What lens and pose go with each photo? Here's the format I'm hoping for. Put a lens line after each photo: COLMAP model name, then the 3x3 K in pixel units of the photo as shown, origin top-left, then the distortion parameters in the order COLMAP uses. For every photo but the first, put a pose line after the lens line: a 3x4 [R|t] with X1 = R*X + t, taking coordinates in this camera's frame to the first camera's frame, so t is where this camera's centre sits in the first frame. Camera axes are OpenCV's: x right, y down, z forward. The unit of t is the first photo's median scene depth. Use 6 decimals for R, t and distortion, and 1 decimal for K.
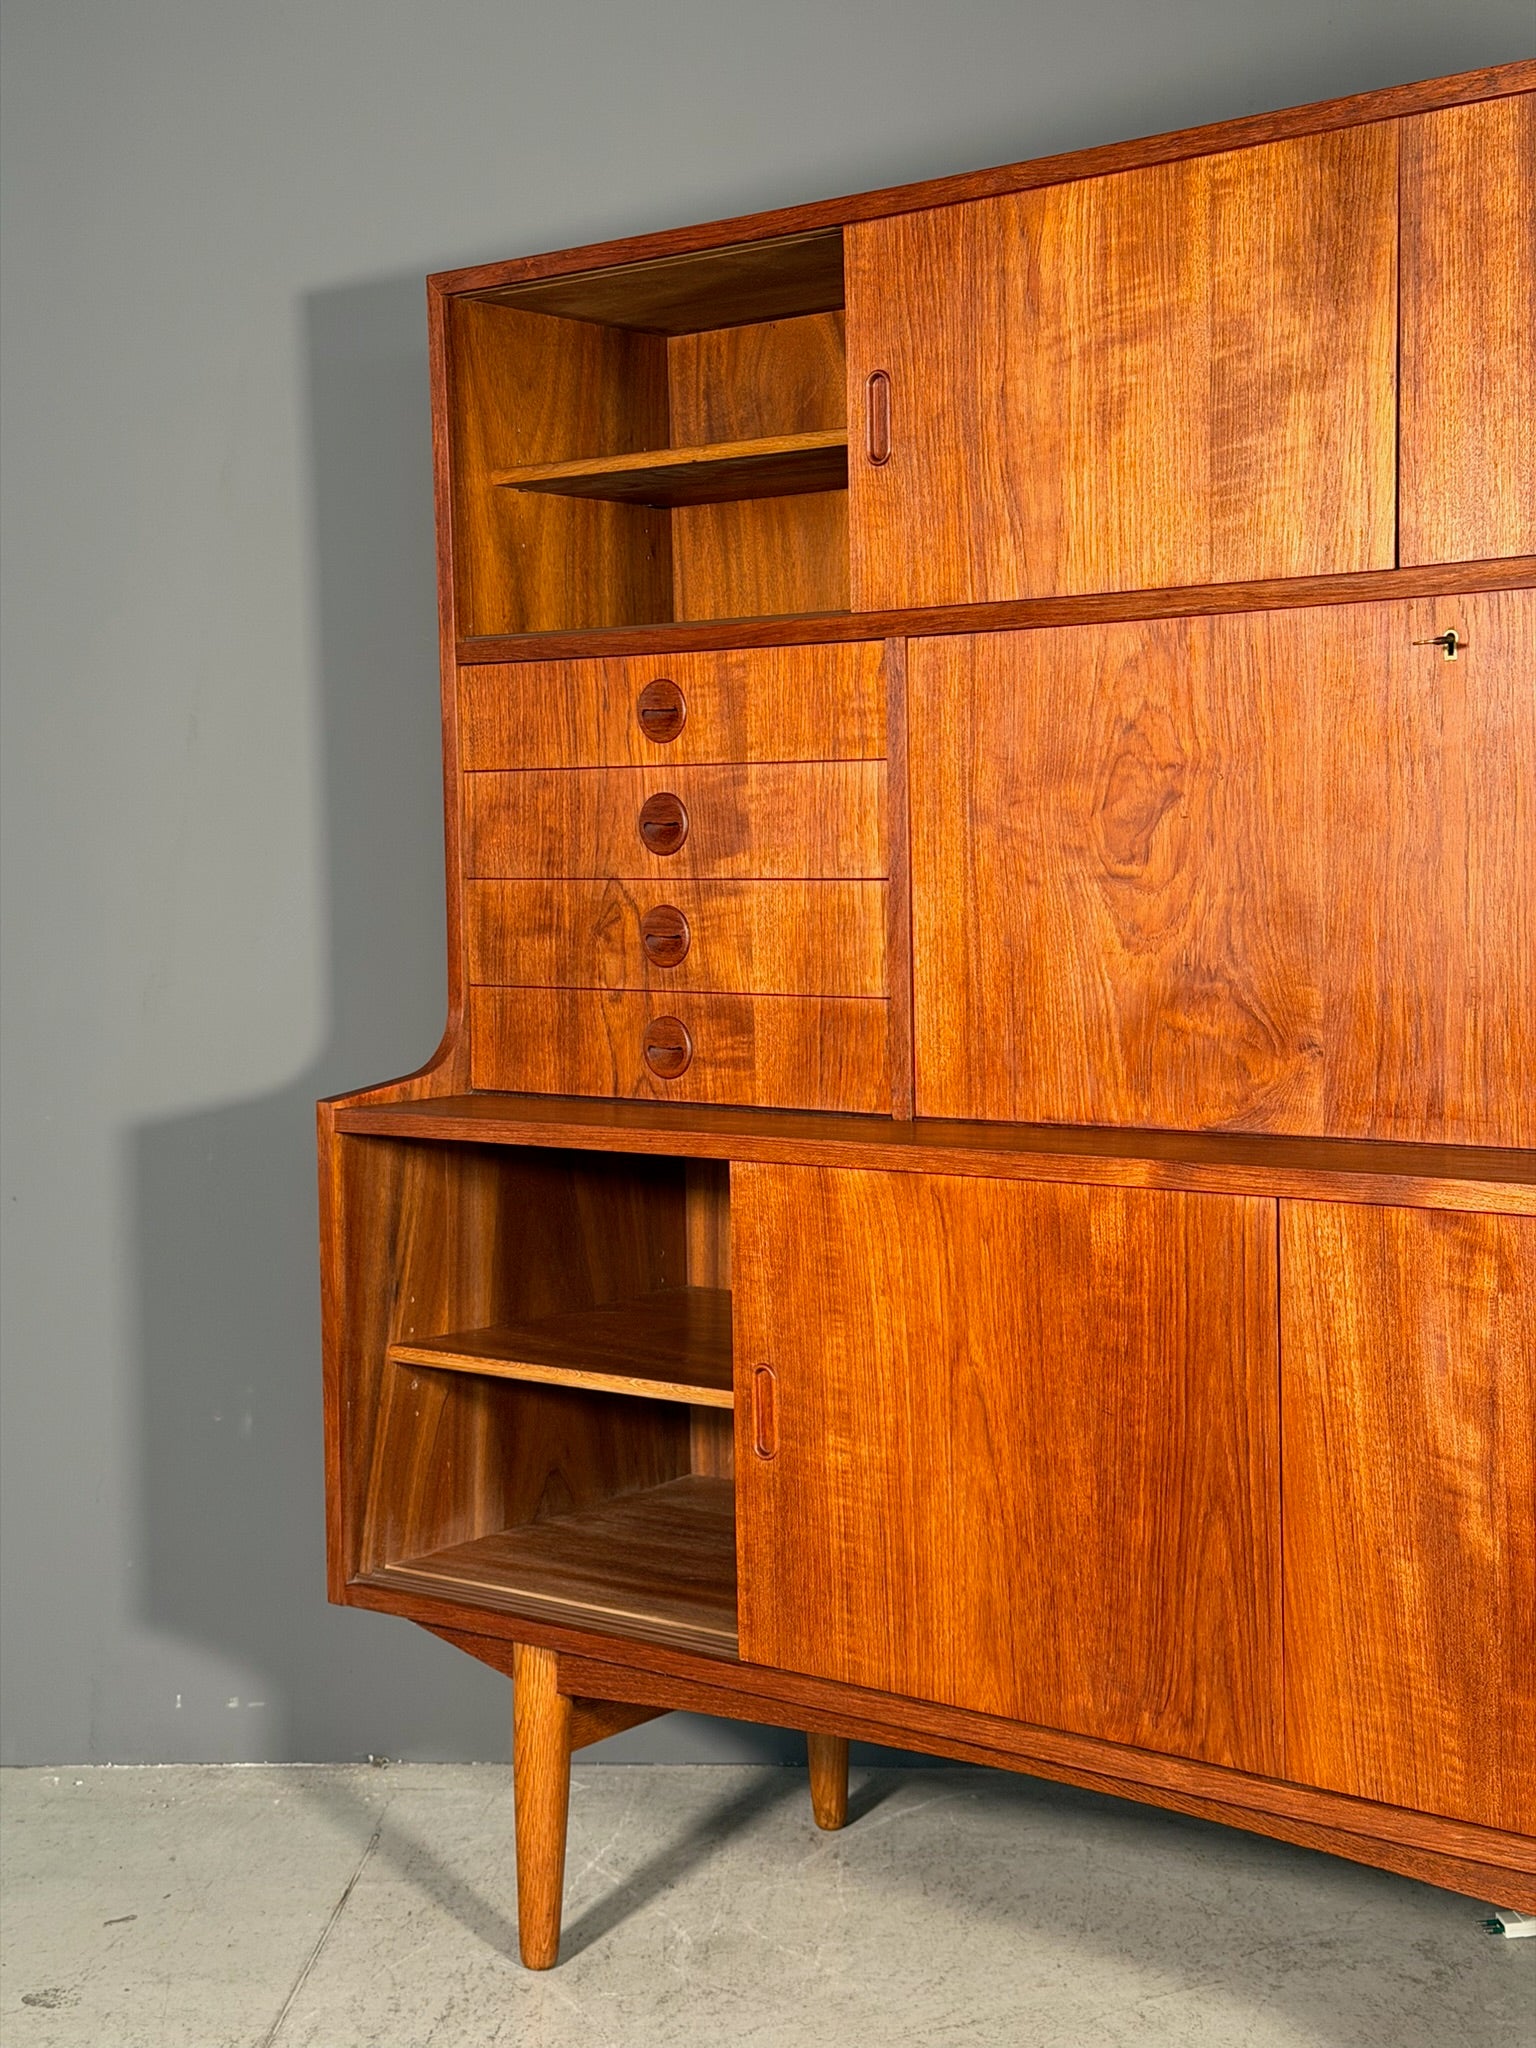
lens RADIAL K [[2920.9, 0, 746.3], [0, 2920.9, 1047.5], [0, 0, 1]] dist [0.121063, 0.000000]
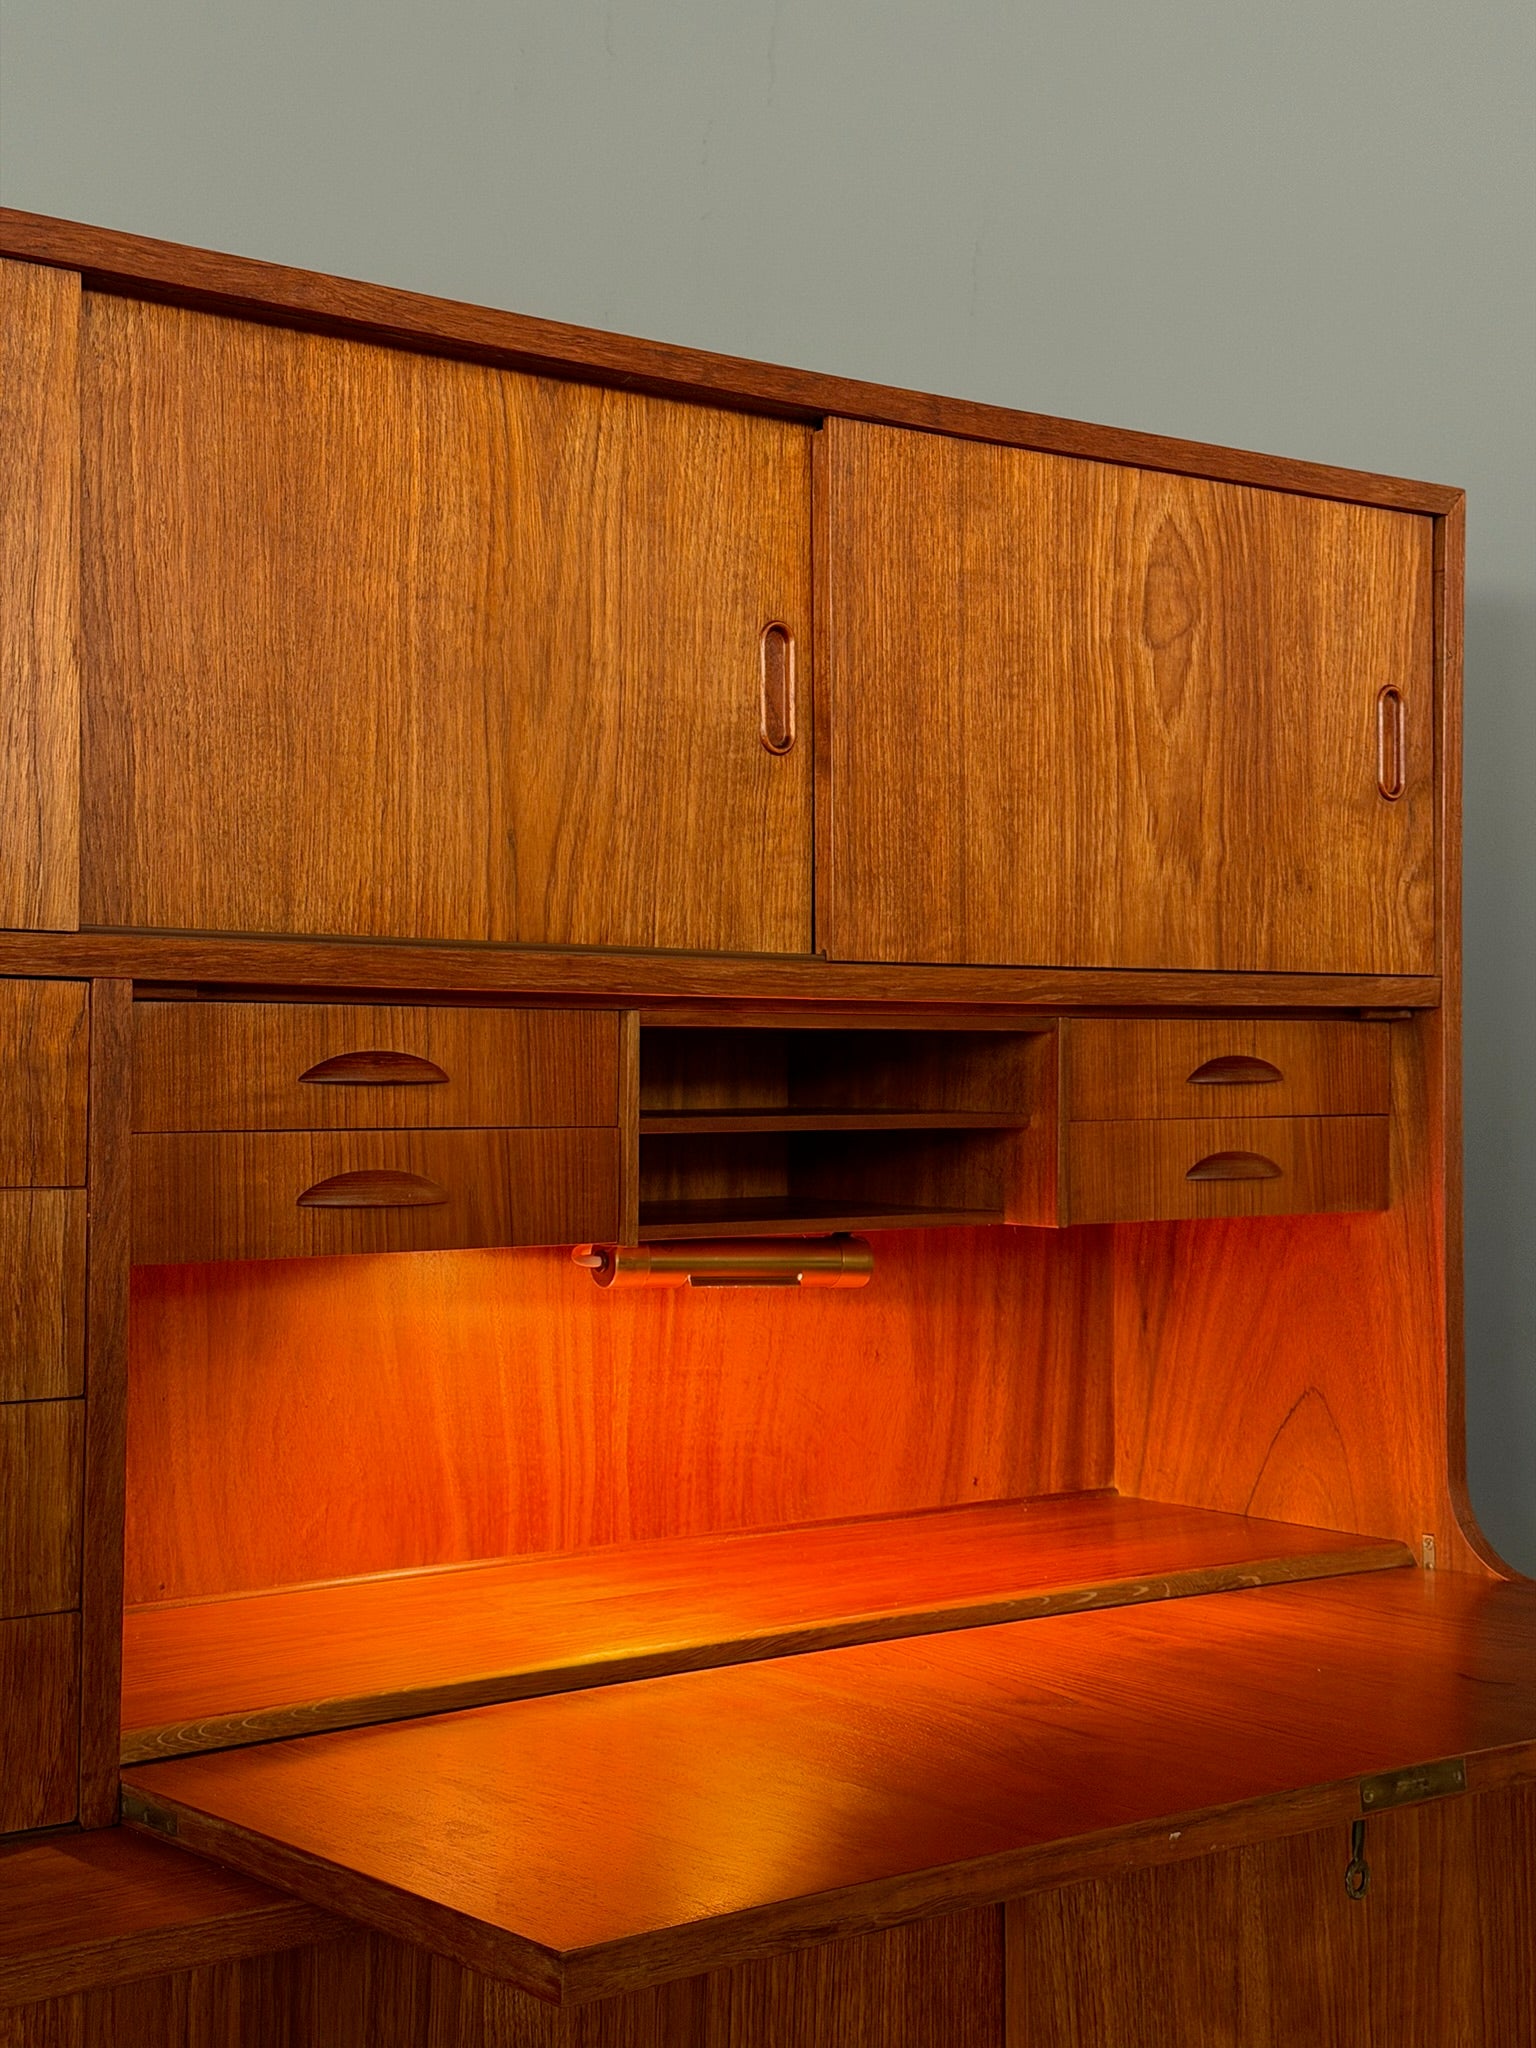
lens RADIAL K [[2893.8, 0, 765.7], [0, 2893.8, 1019.9], [0, 0, 1]] dist [0.068942, 0.000000]
pose [[0.227370, 0.045309, 0.972754, -0.471754], [0.065227, 0.995965, -0.061636, -0.086808], [-0.971621, 0.077464, 0.223497, 0.735014]]
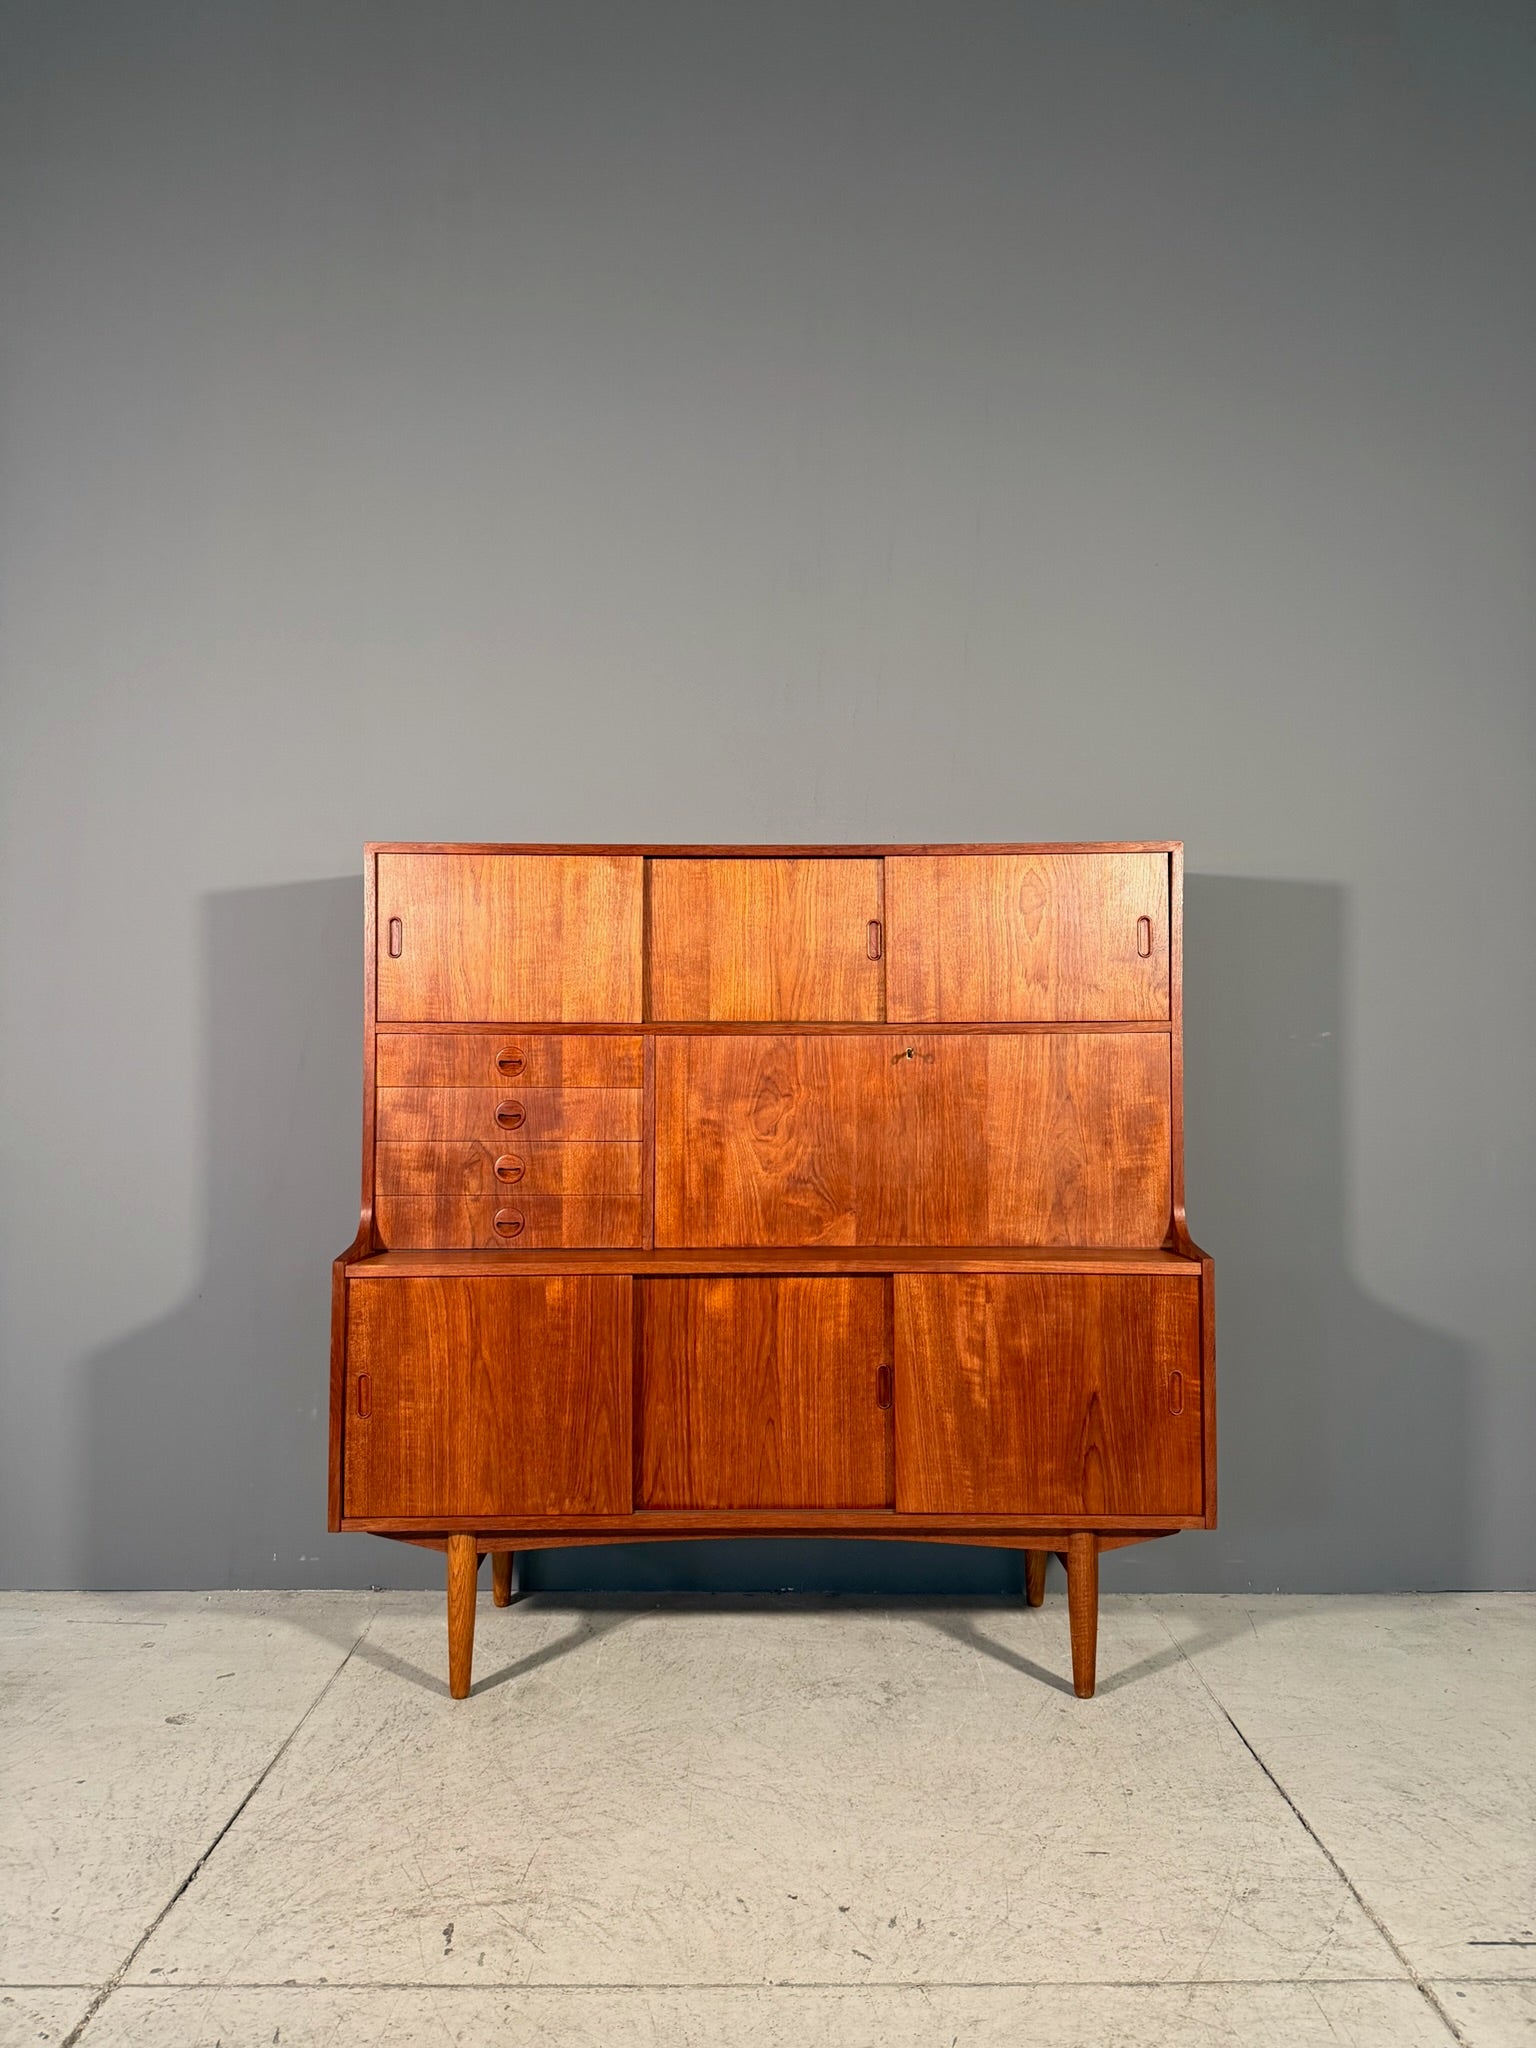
lens RADIAL K [[1276.8, 0, 767.7], [0, 1276.8, 1045.0], [0, 0, 1]] dist [0.057458, -0.000852]
pose [[0.765945, 0.033273, 0.642045, -0.506754], [0.032734, 0.995346, -0.090633, -0.038907], [-0.642073, 0.090437, 0.761291, 0.184323]]
